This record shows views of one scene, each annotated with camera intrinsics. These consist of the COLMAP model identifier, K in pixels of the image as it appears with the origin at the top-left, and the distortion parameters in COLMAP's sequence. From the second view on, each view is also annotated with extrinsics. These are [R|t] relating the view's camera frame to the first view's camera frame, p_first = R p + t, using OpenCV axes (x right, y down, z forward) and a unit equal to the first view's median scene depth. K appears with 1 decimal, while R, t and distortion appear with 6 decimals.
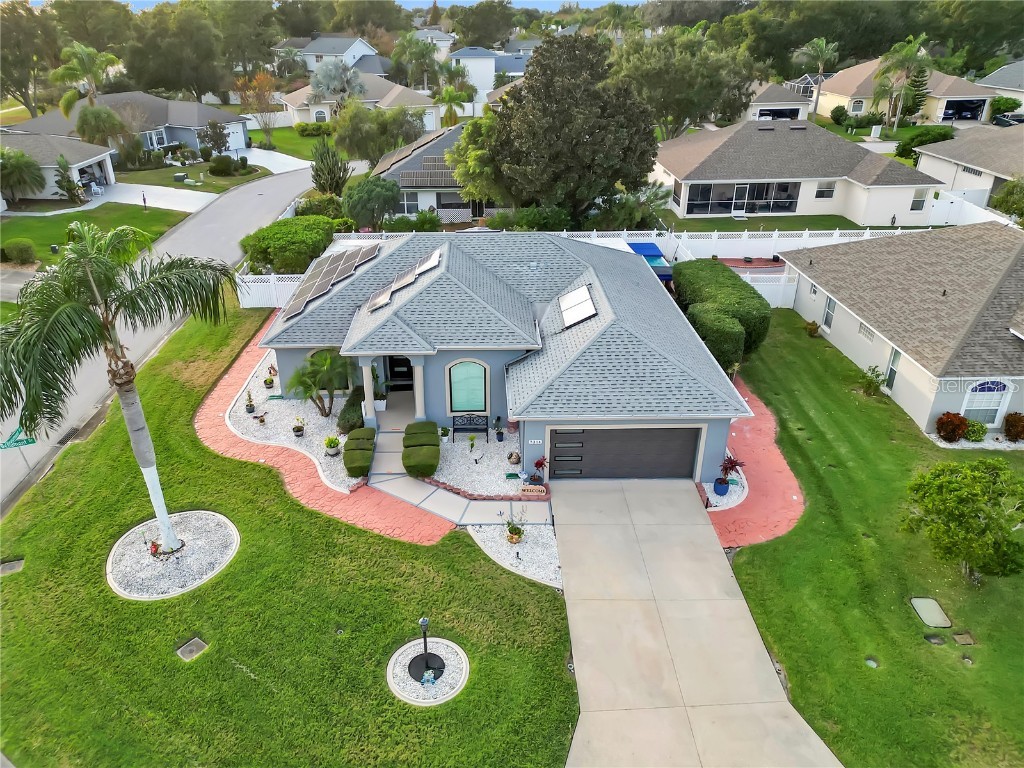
lens RADIAL K [[736.2, 0, 481.8], [0, 736.2, 386.7], [0, 0, 1]] dist [0.030191, -0.007081]
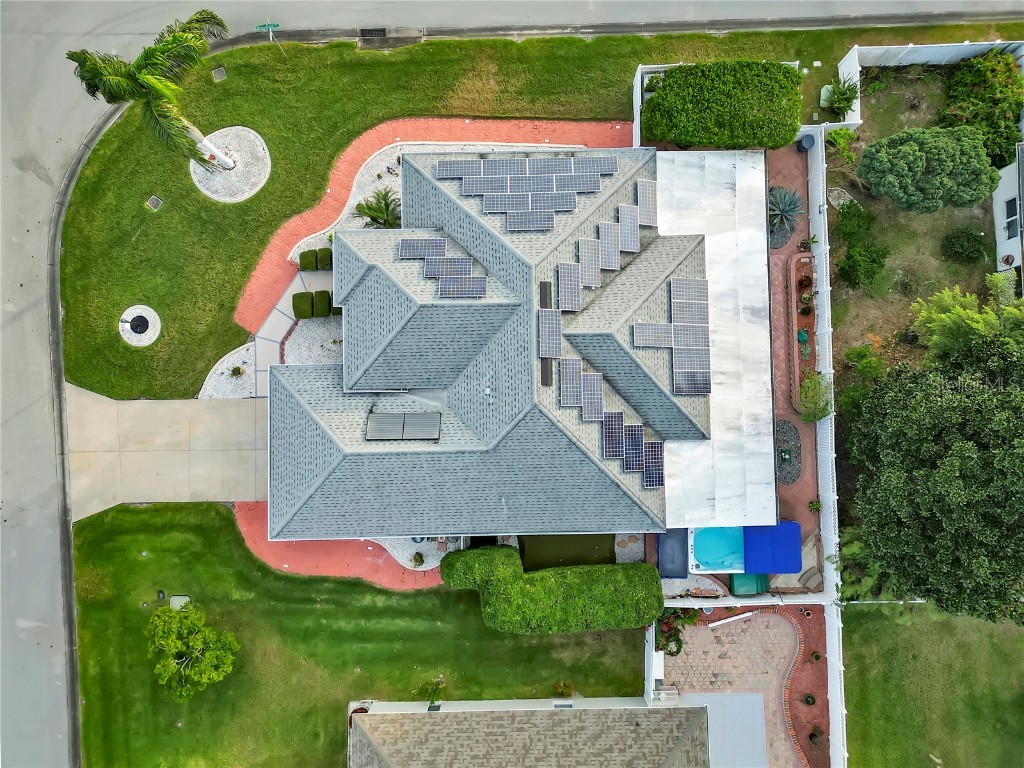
lens RADIAL K [[720.5, 0, 514.6], [0, 720.5, 381.0], [0, 0, 1]] dist [0.069885, -0.066901]
pose [[0.011261, 0.999019, -0.042832, 0.093525], [-0.443366, 0.043383, 0.895290, -0.988130], [0.896270, 0.008909, 0.443419, 0.565534]]
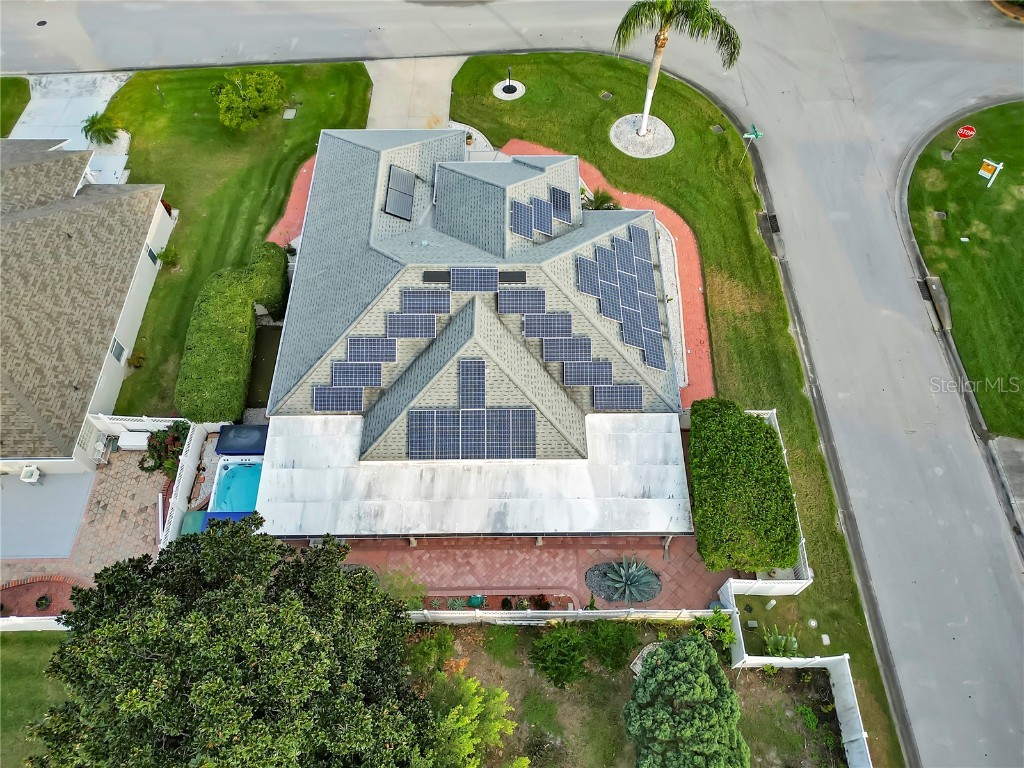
lens RADIAL K [[711.6, 0, 515.0], [0, 711.6, 386.9], [0, 0, 1]] dist [0.086338, -0.090480]
pose [[-0.999921, 0.003102, 0.012206, -0.066015], [0.012399, 0.072455, 0.997295, -1.097882], [0.002209, 0.997367, -0.072487, 1.203767]]
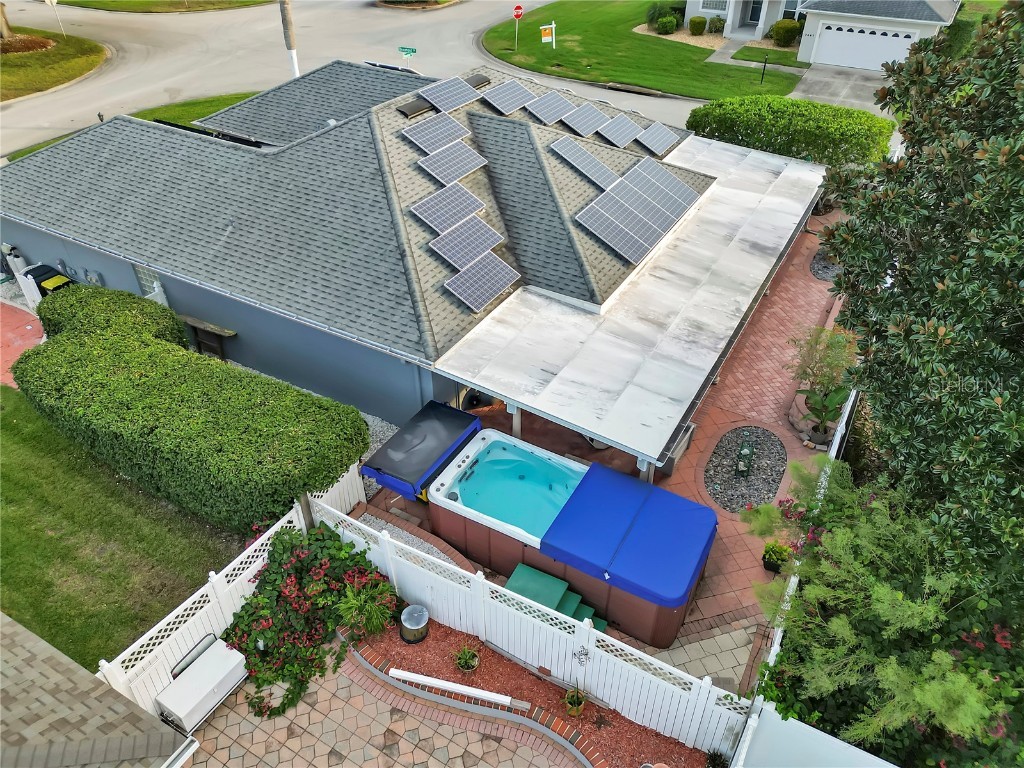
lens RADIAL K [[711.6, 0, 515.0], [0, 711.6, 386.9], [0, 0, 1]] dist [0.086338, -0.090480]
pose [[-0.497836, 0.526487, -0.689181, 0.543427], [-0.399148, 0.566402, 0.721020, -0.543252], [0.769961, 0.634035, -0.071829, 1.255397]]
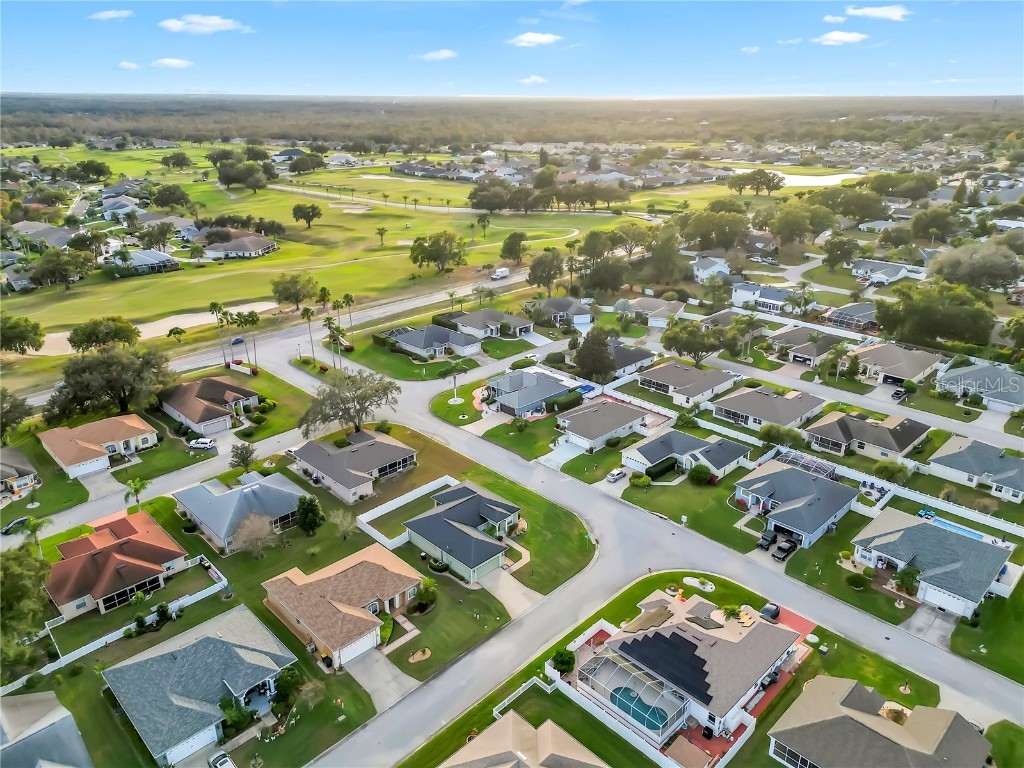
lens RADIAL K [[720.5, 0, 514.6], [0, 720.5, 381.0], [0, 0, 1]] dist [0.069885, -0.066901]
pose [[0.692441, 0.275034, -0.666994, 3.399277], [-0.326975, 0.943726, 0.049695, -0.377180], [0.643127, 0.183680, 0.743404, -2.912763]]
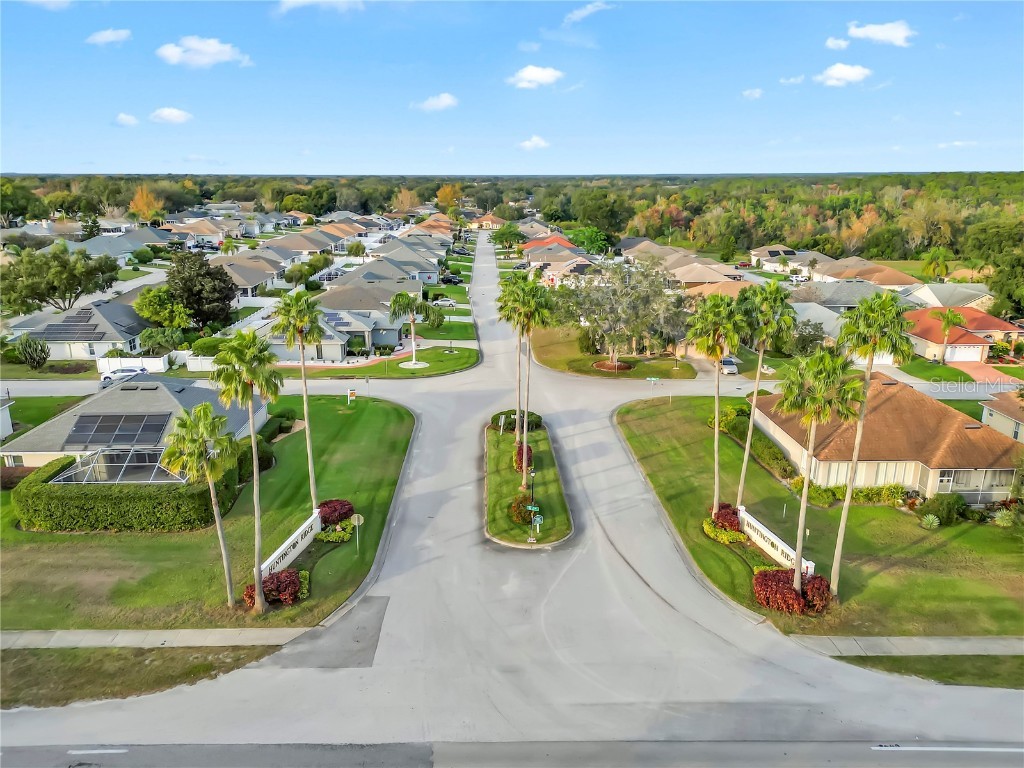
lens RADIAL K [[742.2, 0, 501.8], [0, 742.2, 381.5], [0, 0, 1]] dist [0.067321, -0.056027]
pose [[-0.009730, -0.258221, 0.966037, -3.090375], [0.452324, 0.860457, 0.234555, -0.319754], [-0.891800, 0.439244, 0.108427, 0.072230]]
